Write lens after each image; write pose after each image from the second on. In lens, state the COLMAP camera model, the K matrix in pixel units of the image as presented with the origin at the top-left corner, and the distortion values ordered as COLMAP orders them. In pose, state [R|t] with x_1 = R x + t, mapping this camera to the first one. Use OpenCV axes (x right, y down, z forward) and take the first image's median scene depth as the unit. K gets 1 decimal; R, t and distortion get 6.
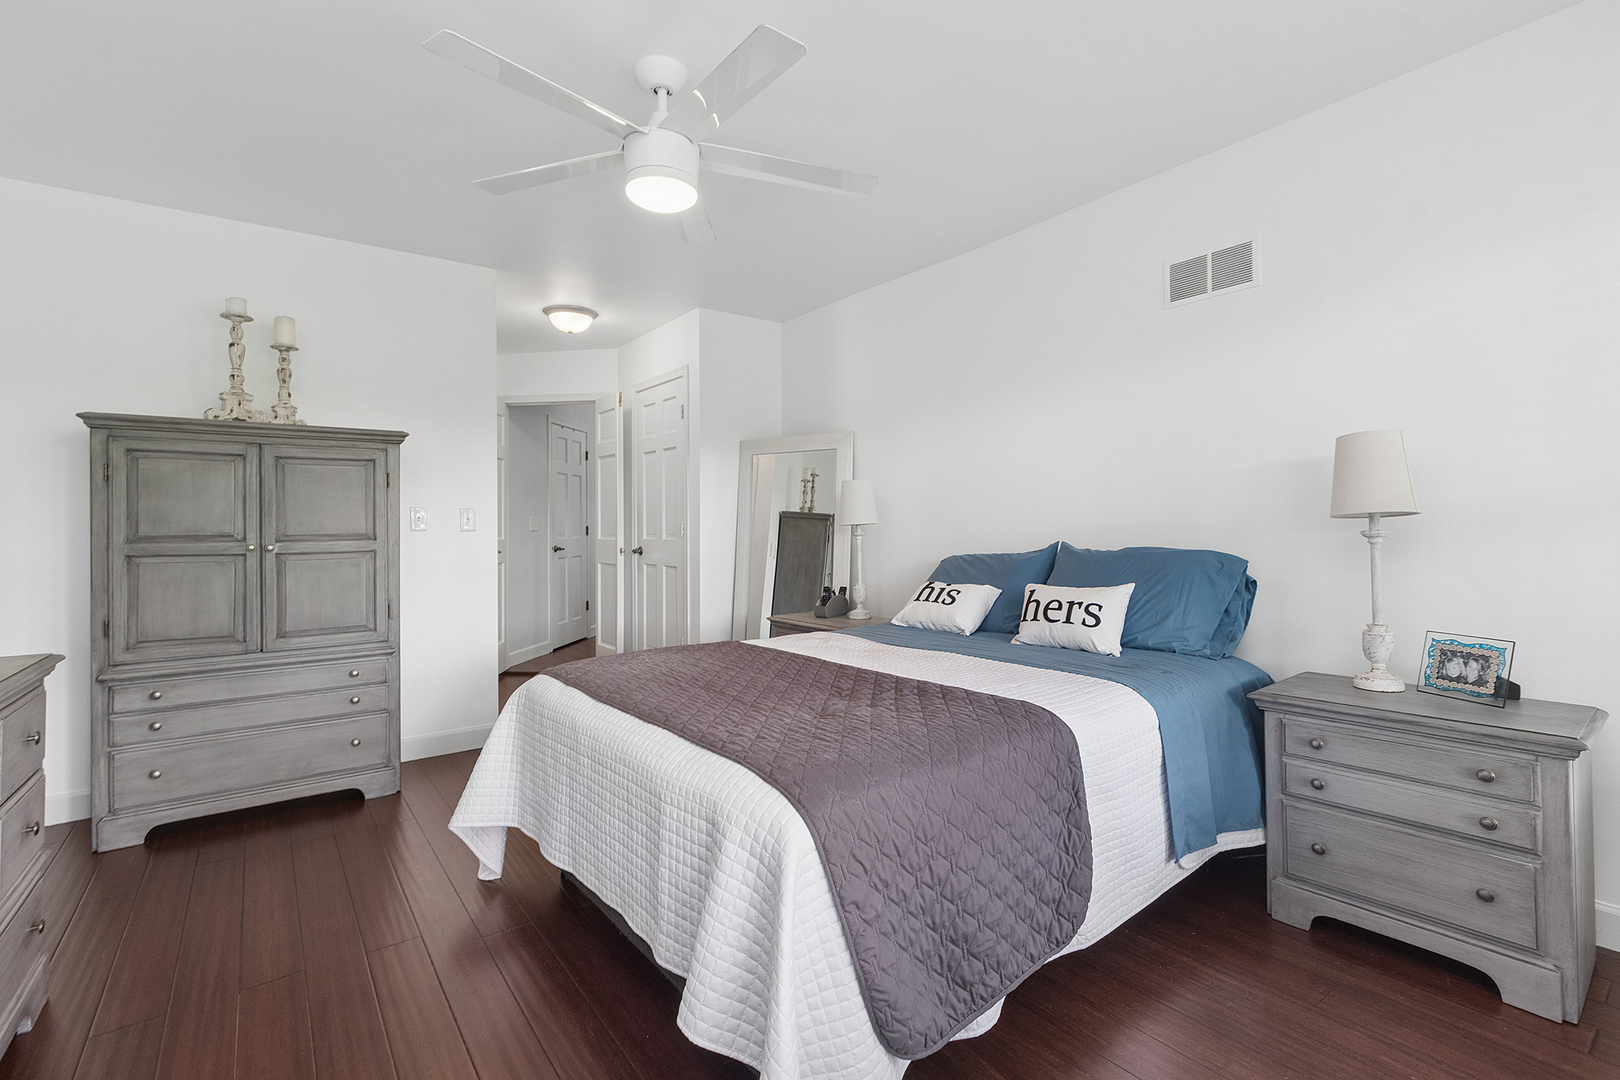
lens RADIAL K [[721.5, 0, 807.2], [0, 721.5, 544.4], [0, 0, 1]] dist [0.000484, 0.000152]
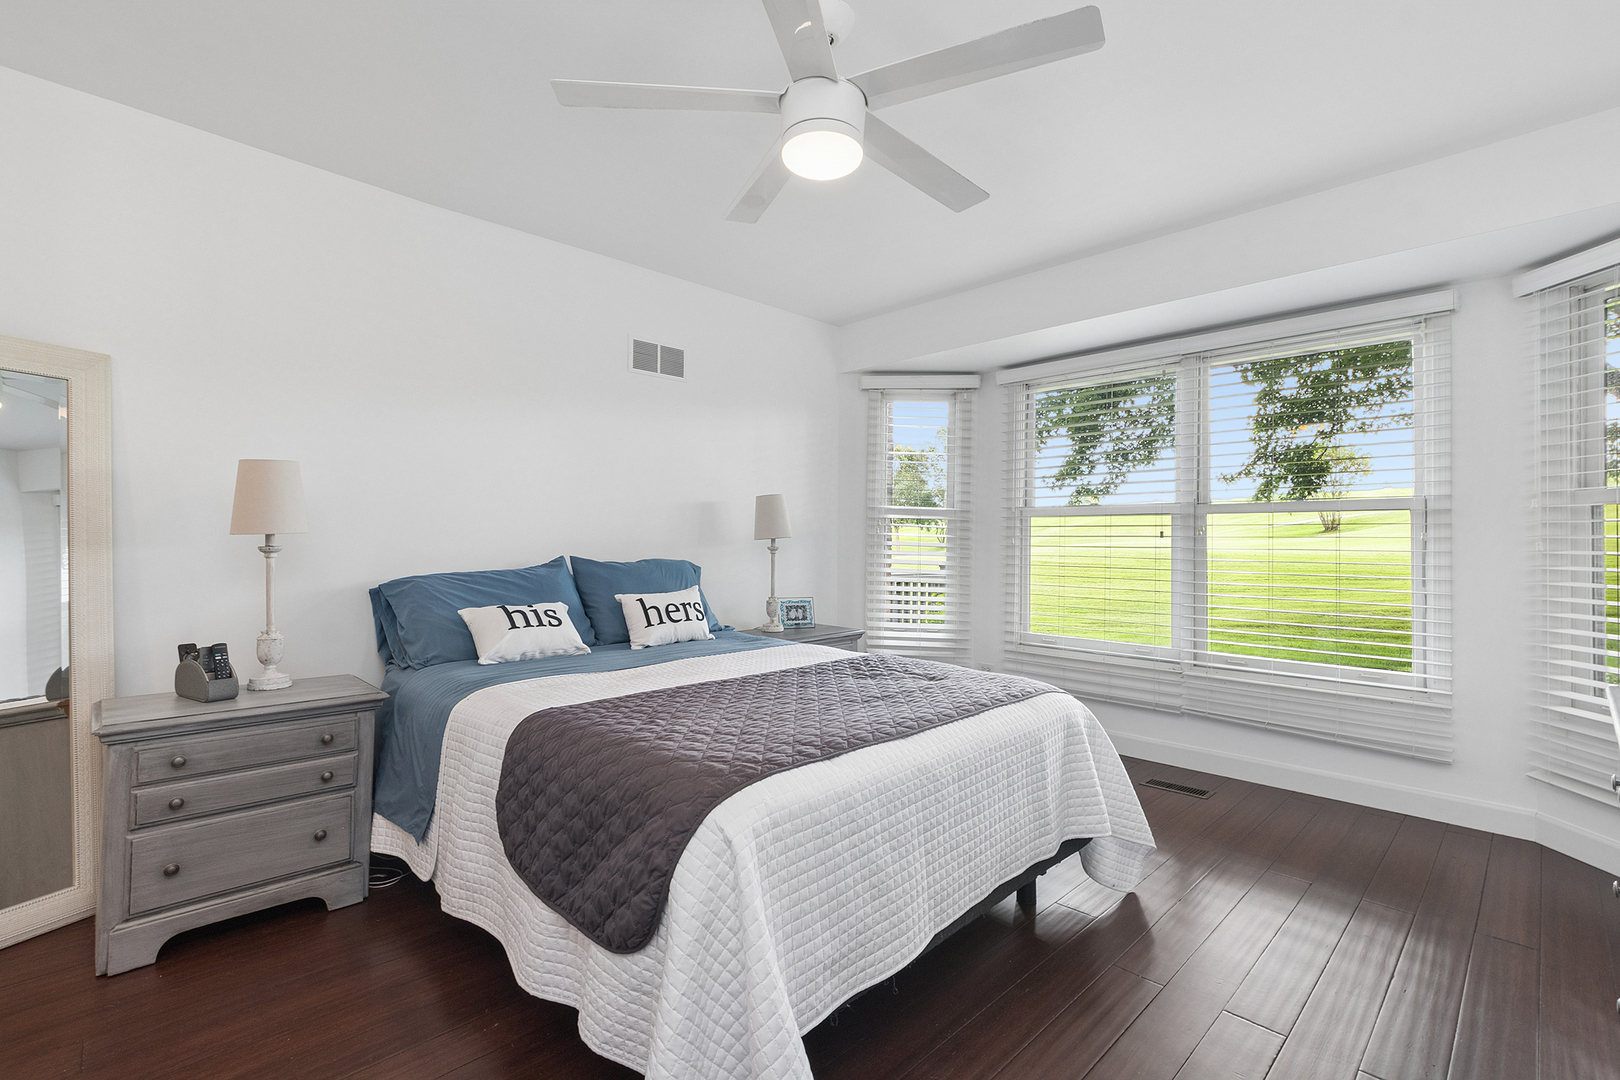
lens RADIAL K [[721.5, 0, 807.2], [0, 721.5, 544.4], [0, 0, 1]] dist [0.000484, 0.000152]
pose [[-0.120603, -0.000993, 0.992700, -0.874437], [0.006396, 0.999978, 0.001777, -0.022956], [-0.992680, 0.006564, -0.120594, 0.917283]]
